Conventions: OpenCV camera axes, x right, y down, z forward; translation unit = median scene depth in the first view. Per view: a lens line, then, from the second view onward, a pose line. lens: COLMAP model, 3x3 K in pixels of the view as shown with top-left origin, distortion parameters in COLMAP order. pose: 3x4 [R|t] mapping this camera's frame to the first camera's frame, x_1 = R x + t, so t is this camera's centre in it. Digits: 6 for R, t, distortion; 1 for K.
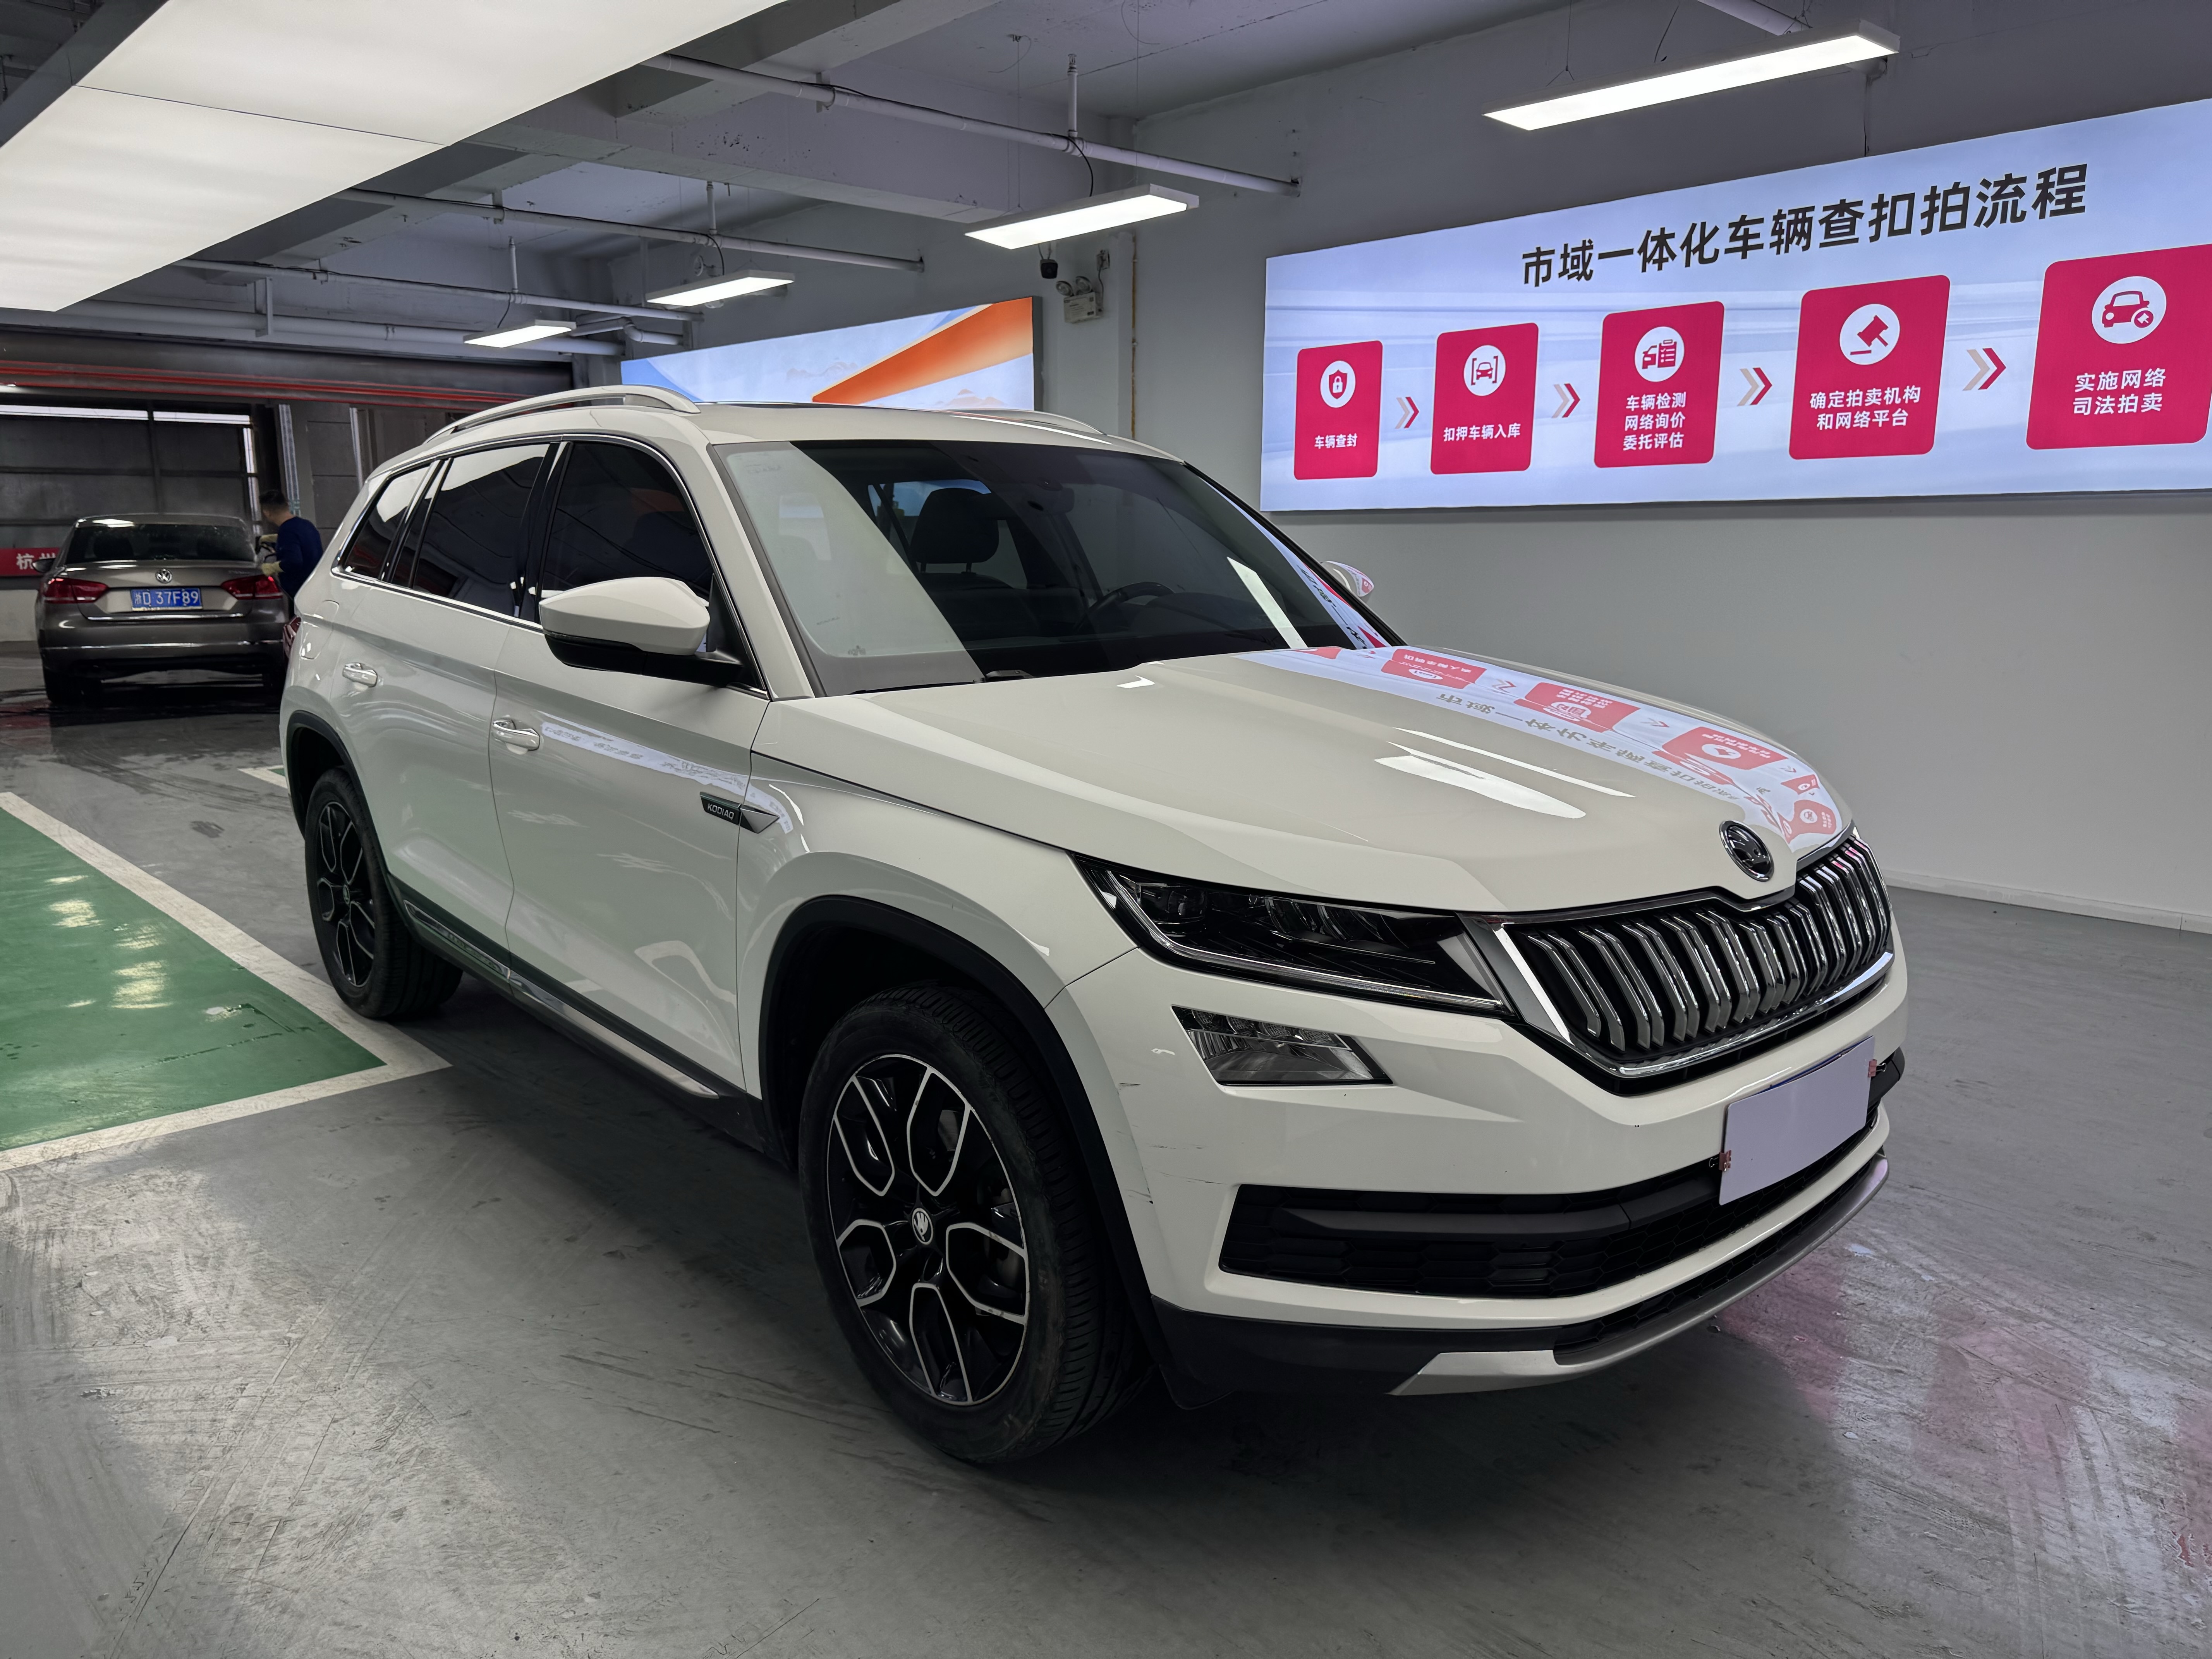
lens RADIAL K [[1599.8, 0, 1112.5], [0, 1599.8, 831.1], [0, 0, 1]] dist [0.051696, -0.049656]
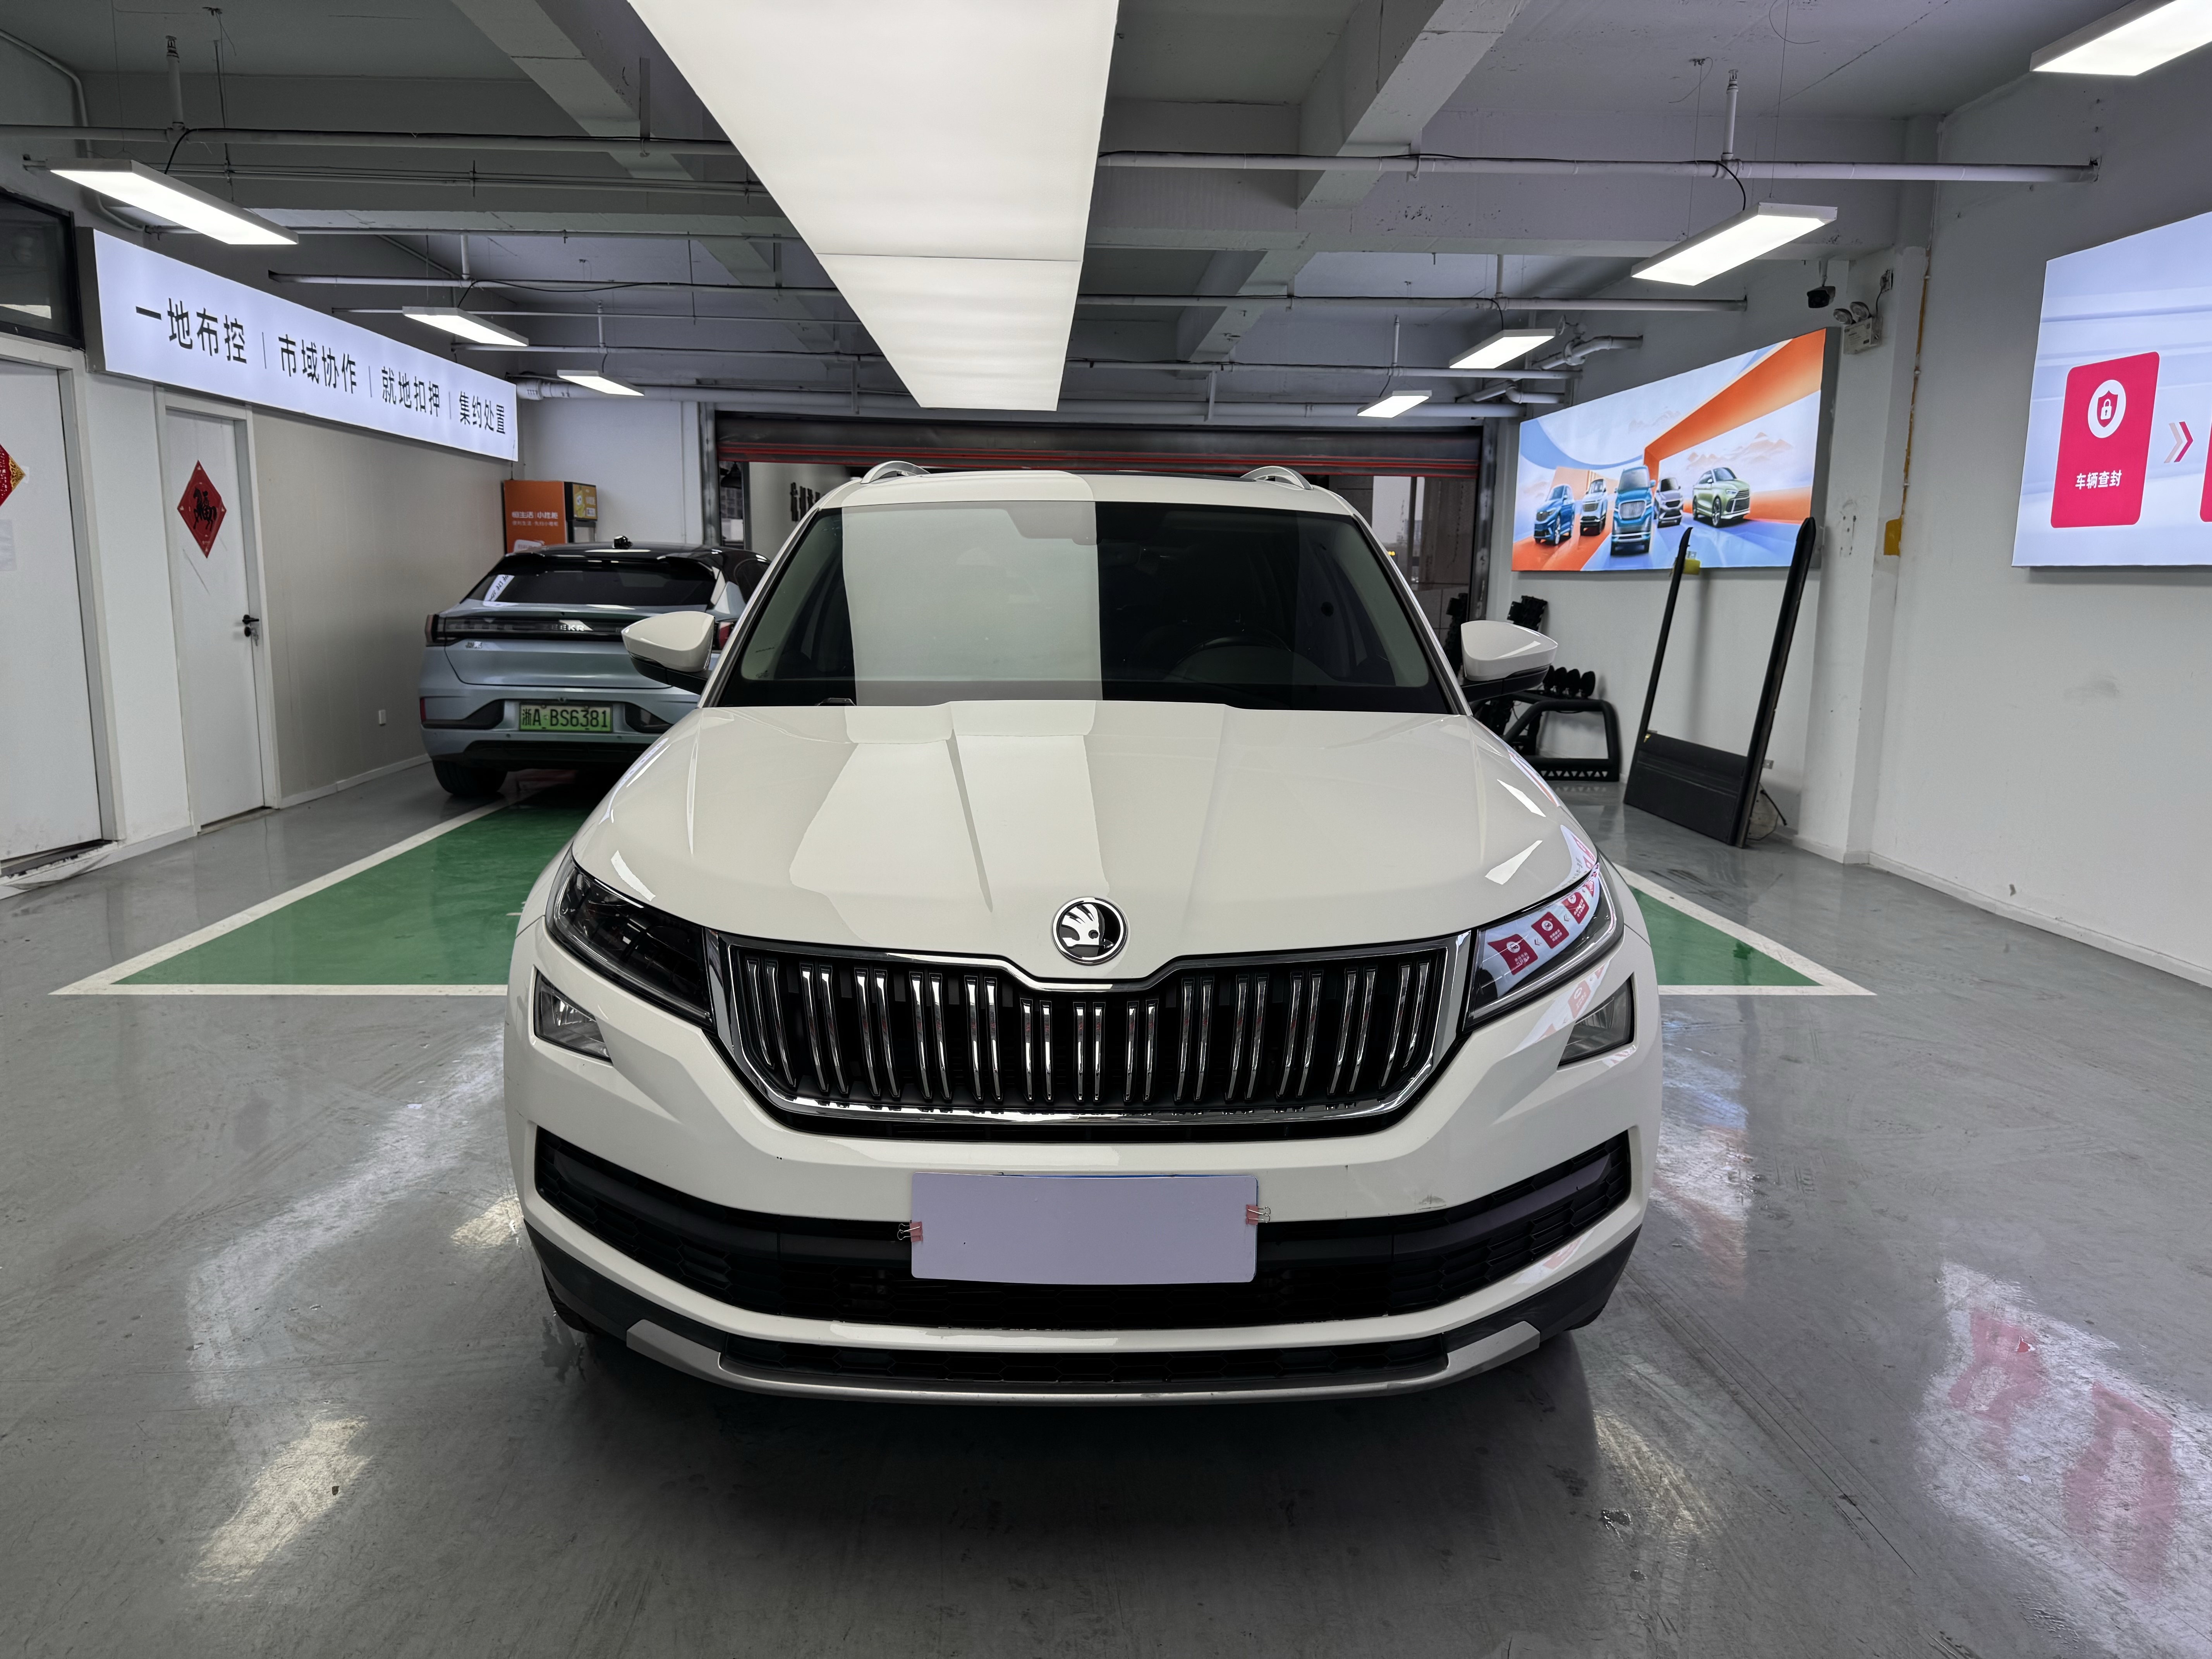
lens RADIAL K [[1599.8, 0, 1112.5], [0, 1599.8, 831.1], [0, 0, 1]] dist [0.051696, -0.049656]
pose [[0.763451, 0.113044, -0.635896, 0.294204], [-0.134177, 0.990843, 0.015053, -0.017519], [0.631774, 0.073830, 0.771628, 0.087125]]
